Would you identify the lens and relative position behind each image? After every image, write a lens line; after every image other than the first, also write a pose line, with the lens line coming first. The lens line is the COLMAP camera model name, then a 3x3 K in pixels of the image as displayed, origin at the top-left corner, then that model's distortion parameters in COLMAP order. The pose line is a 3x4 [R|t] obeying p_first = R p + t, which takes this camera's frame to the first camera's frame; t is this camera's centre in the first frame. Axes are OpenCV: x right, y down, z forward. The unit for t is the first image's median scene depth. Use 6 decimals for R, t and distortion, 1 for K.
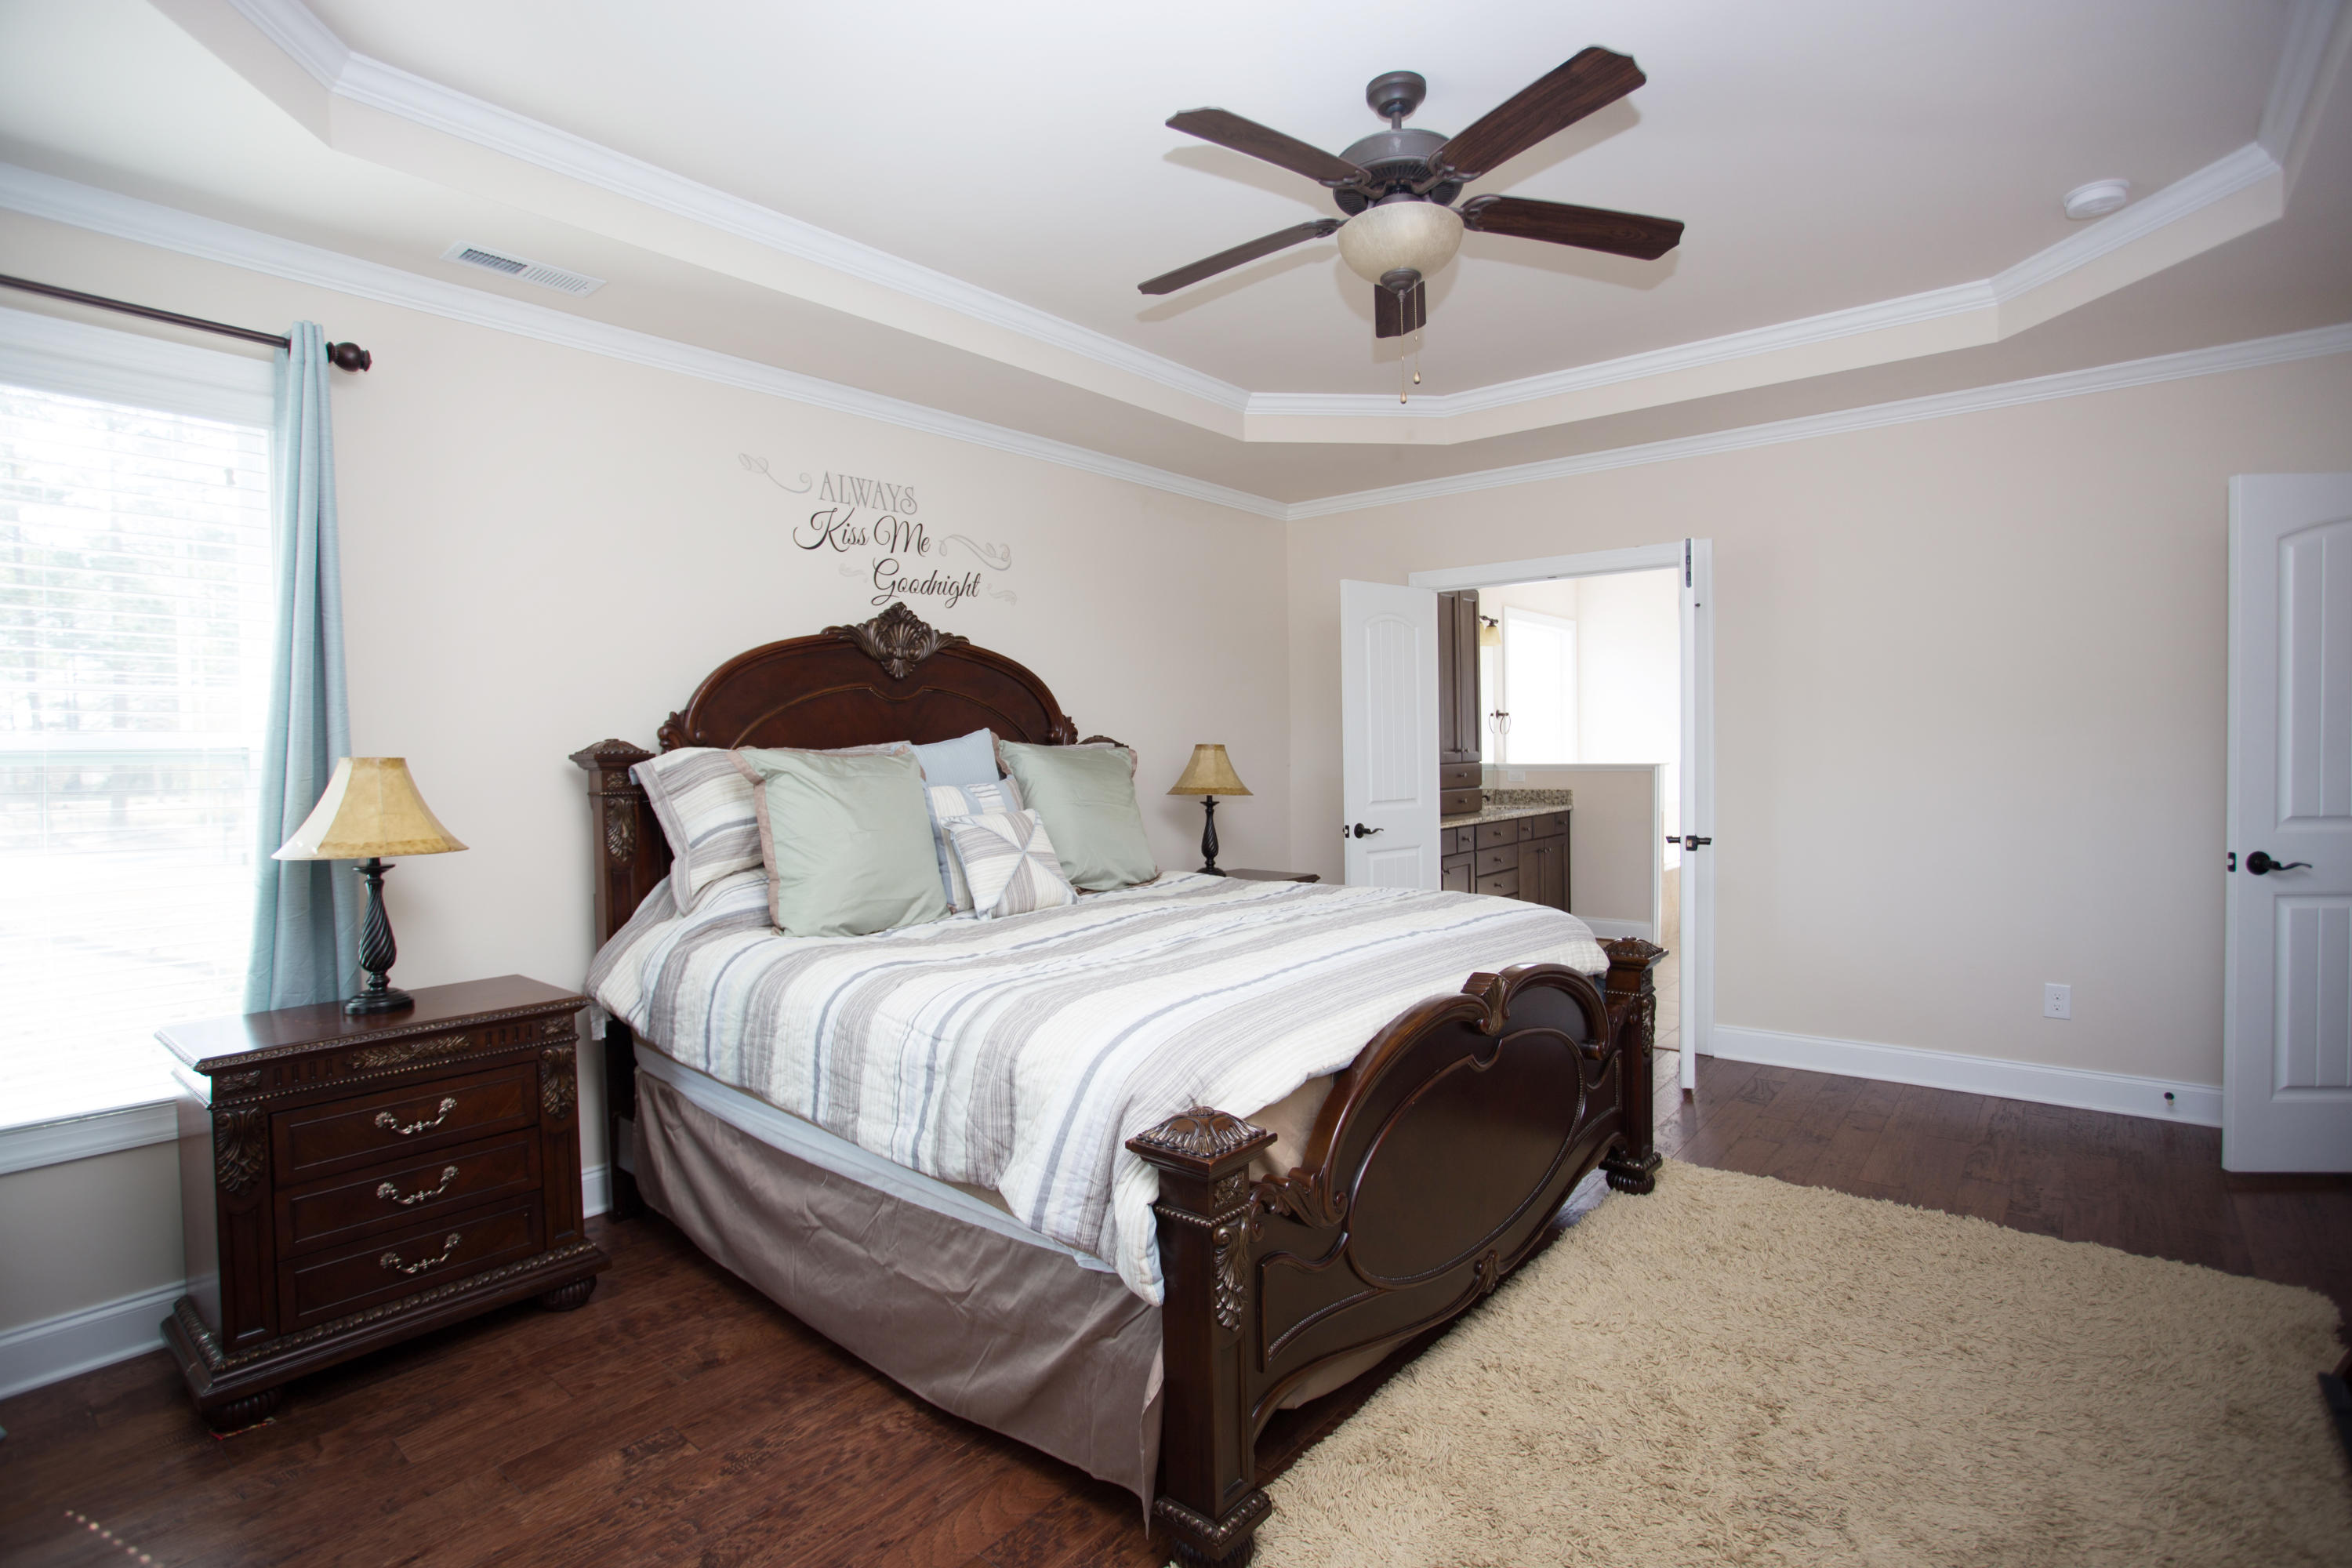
lens RADIAL K [[1136.1, 0, 1176.8], [0, 1136.1, 779.7], [0, 0, 1]] dist [-0.069871, 0.028782]
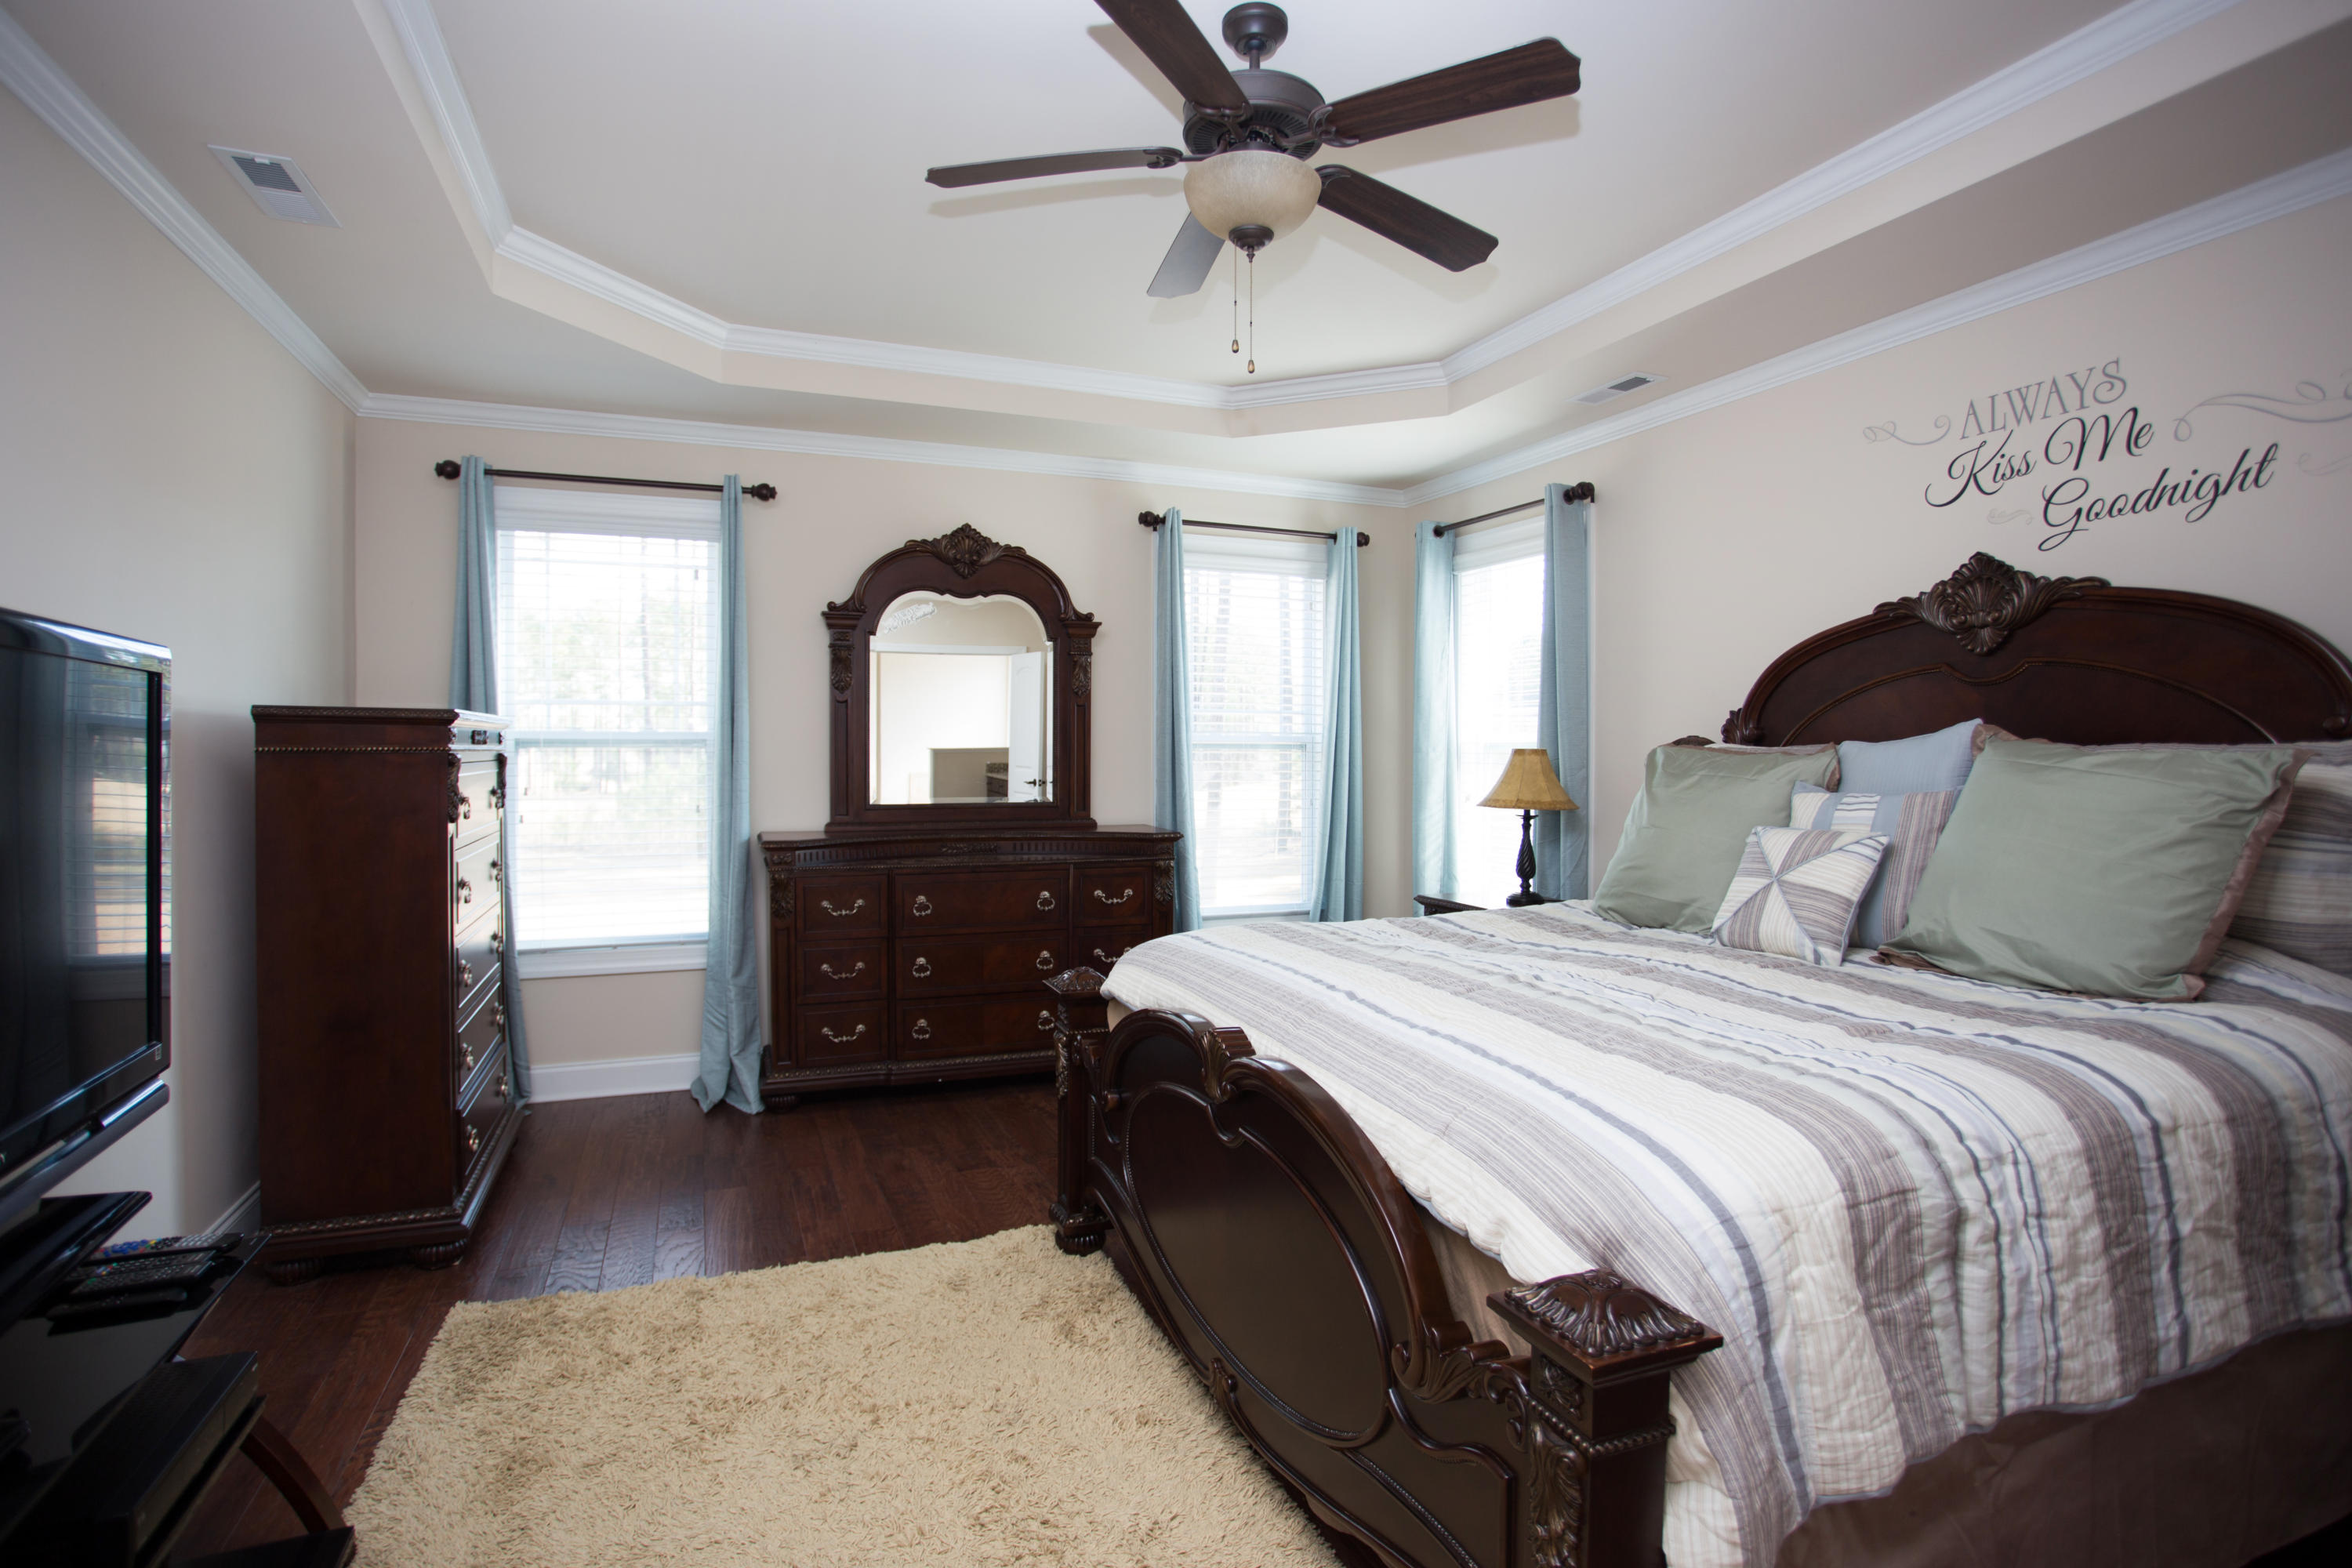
lens RADIAL K [[1136.1, 0, 1176.8], [0, 1136.1, 779.7], [0, 0, 1]] dist [-0.069871, 0.028782]
pose [[-0.475040, 0.033364, -0.879331, 0.645515], [-0.025925, 0.998317, 0.051883, -0.029989], [0.879582, 0.047443, -0.473376, 0.872418]]
